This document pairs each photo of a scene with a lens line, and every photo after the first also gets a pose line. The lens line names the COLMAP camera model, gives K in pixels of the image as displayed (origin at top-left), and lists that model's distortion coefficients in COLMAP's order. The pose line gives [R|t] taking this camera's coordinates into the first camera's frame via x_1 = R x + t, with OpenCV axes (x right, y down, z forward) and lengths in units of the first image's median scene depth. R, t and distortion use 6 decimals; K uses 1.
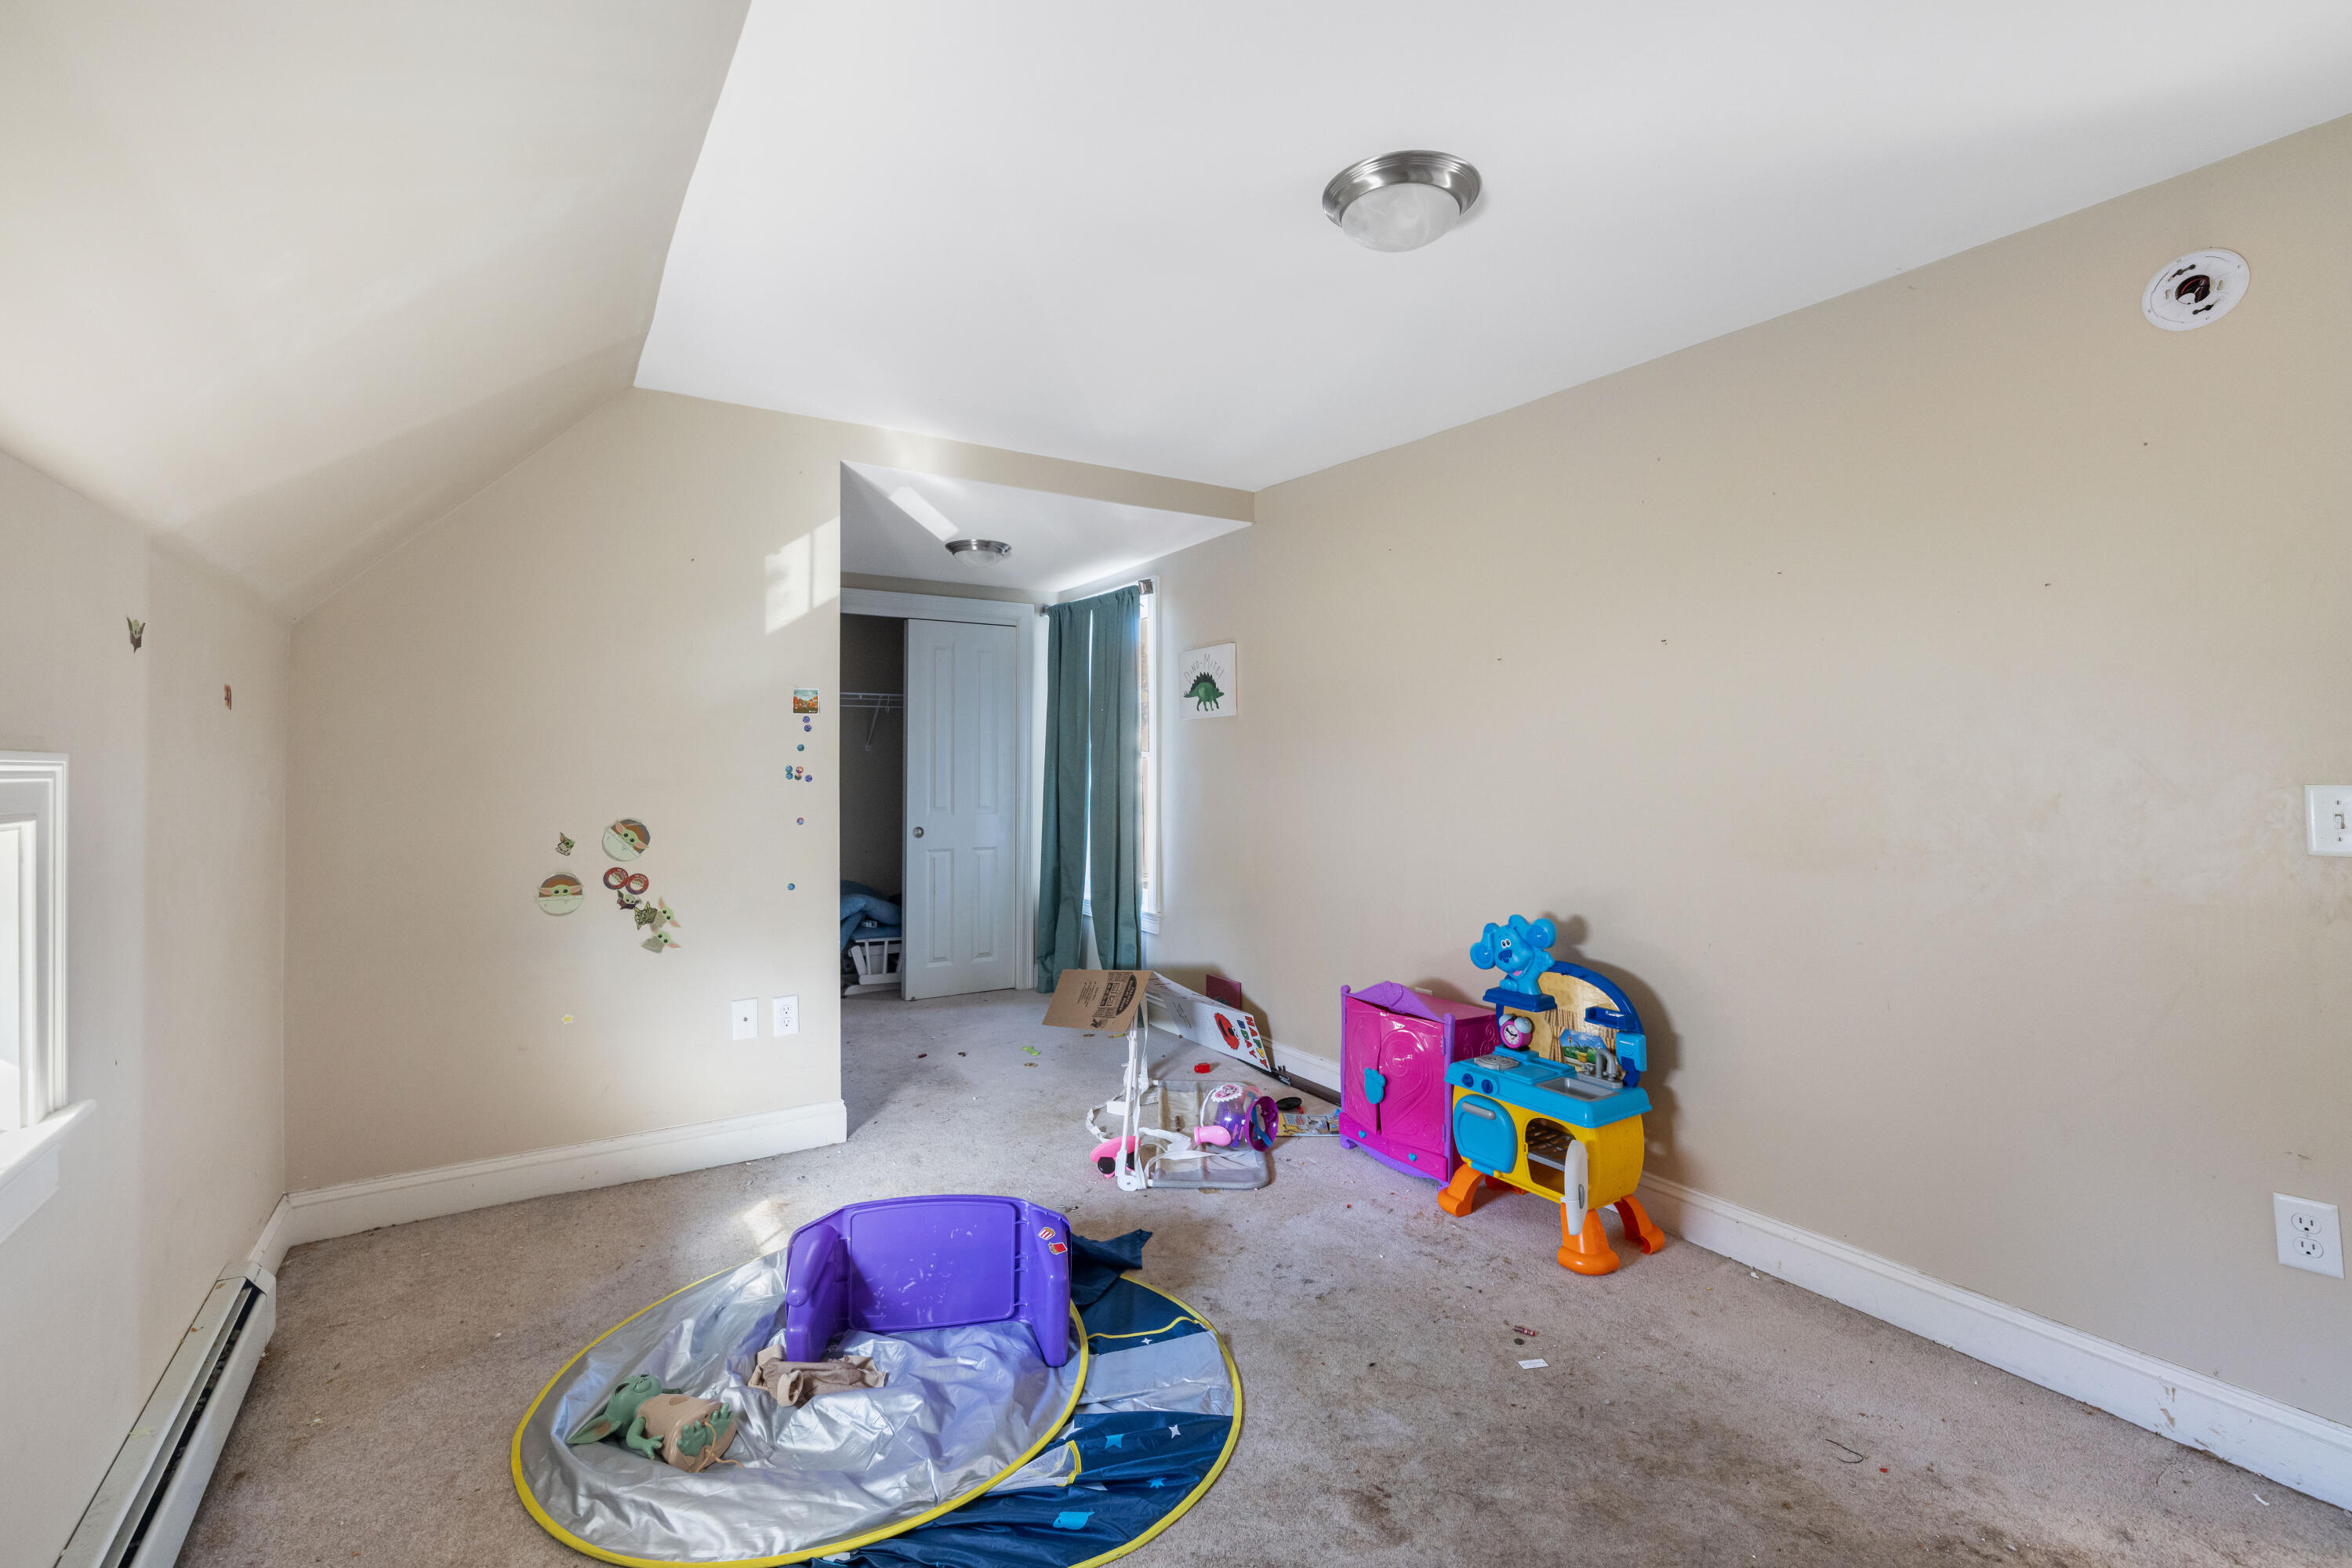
lens RADIAL K [[1031.6, 0, 1172.6], [0, 1031.6, 743.7], [0, 0, 1]] dist [-0.000260, 0.000450]
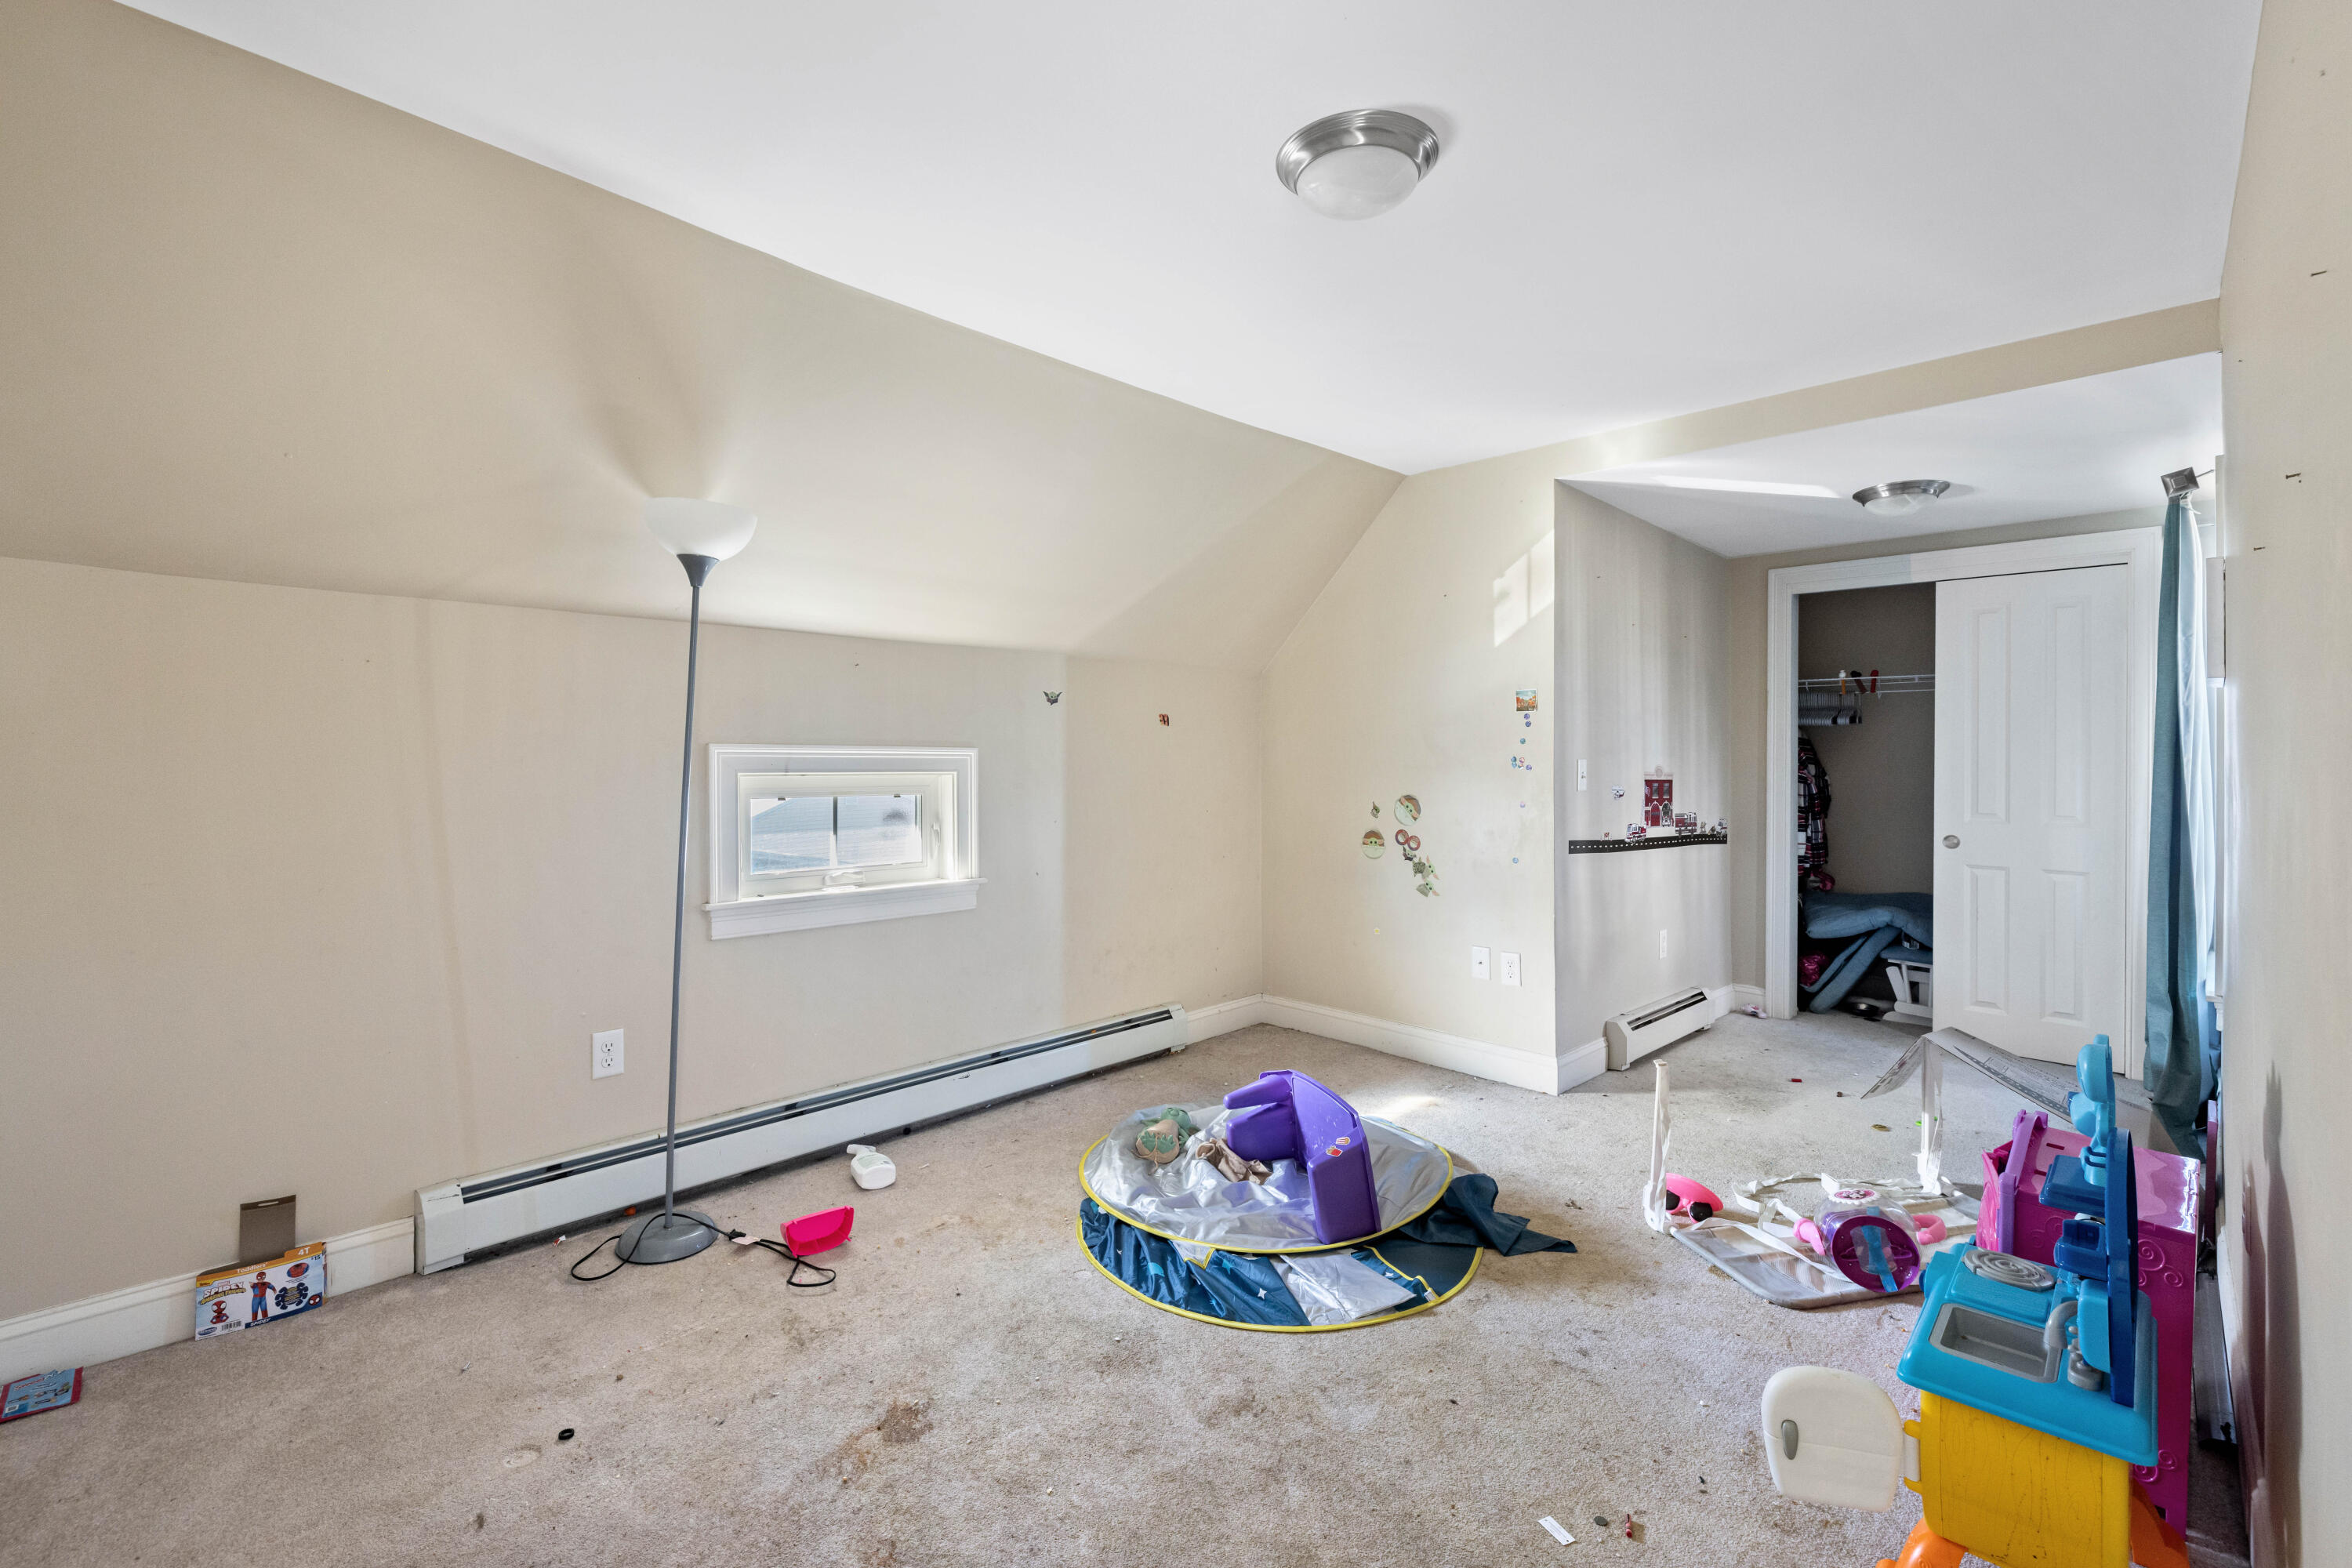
lens RADIAL K [[1016.3, 0, 1170.6], [0, 1016.3, 769.2], [0, 0, 1]] dist [-0.000629, -0.000117]
pose [[0.226475, 0.015169, -0.973899, 0.710489], [0.012747, 0.999747, 0.018535, 0.010063], [0.973934, -0.016612, 0.226224, 0.389046]]
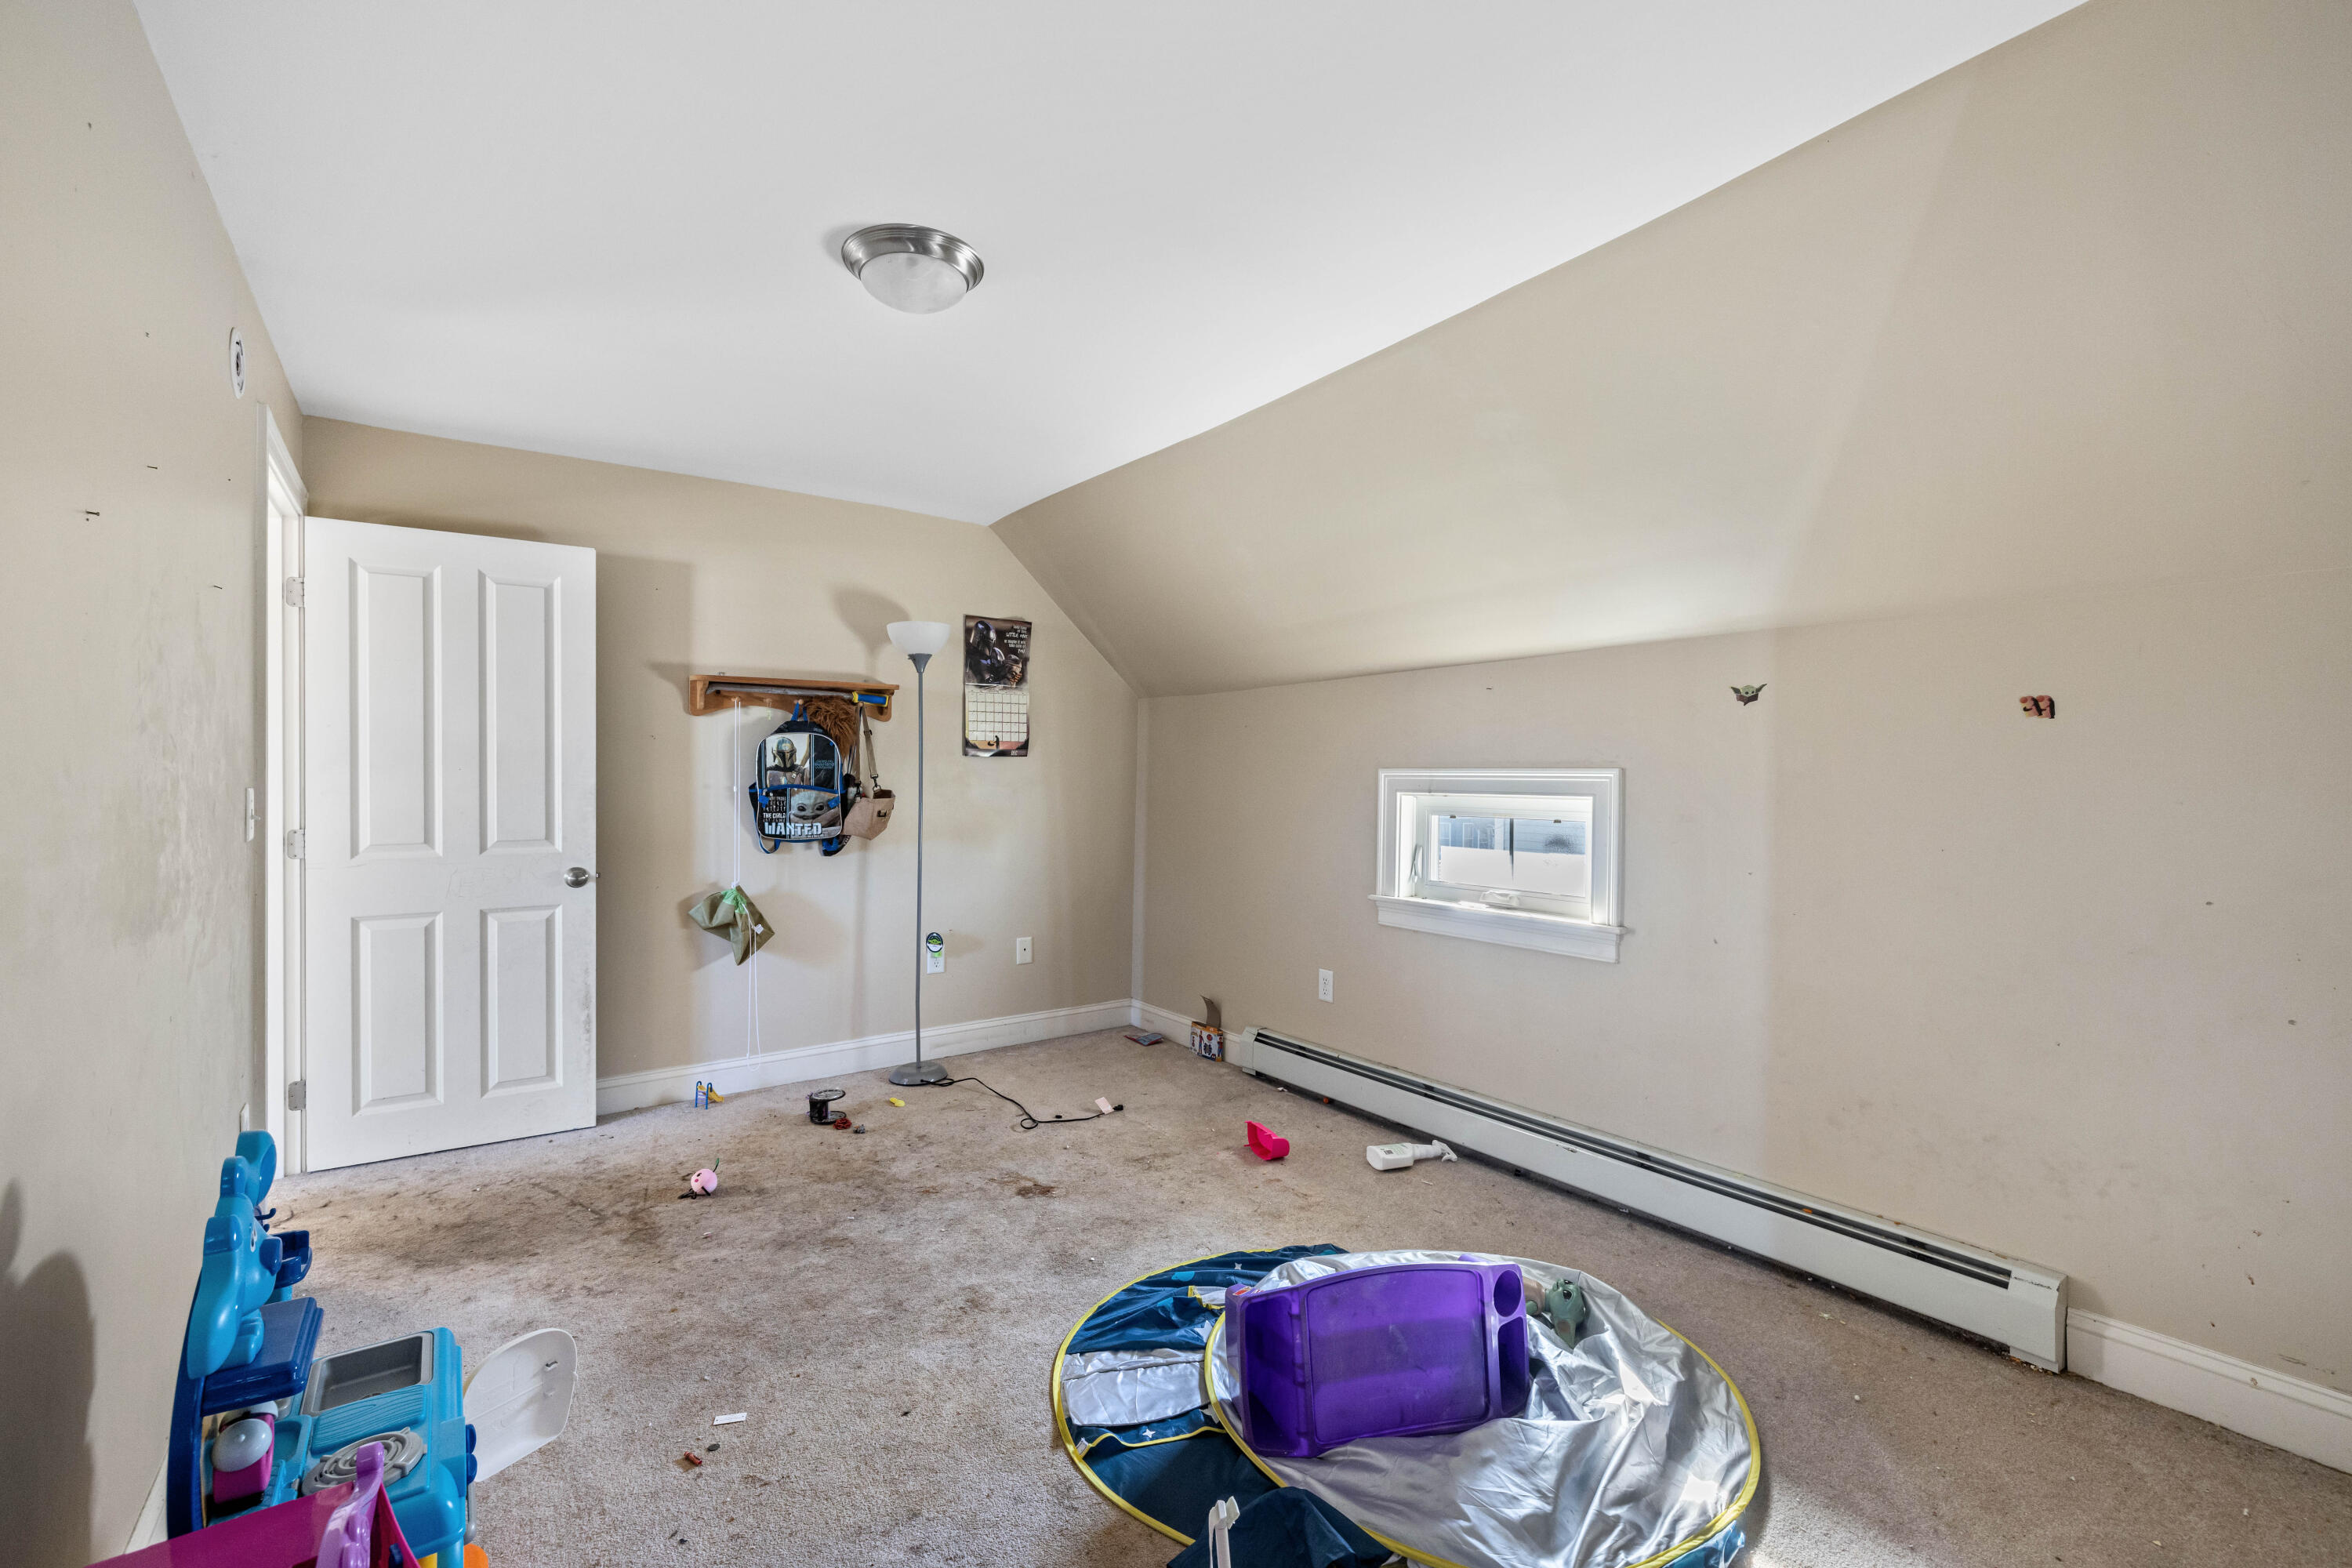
lens RADIAL K [[992.8, 0, 1173.6], [0, 992.8, 784.9], [0, 0, 1]] dist [0.000110, -0.000019]
pose [[-0.998373, 0.001054, -0.057005, 0.001390], [0.001604, 0.999953, -0.009606, 0.028293], [0.056992, -0.009681, -0.998328, 1.342913]]
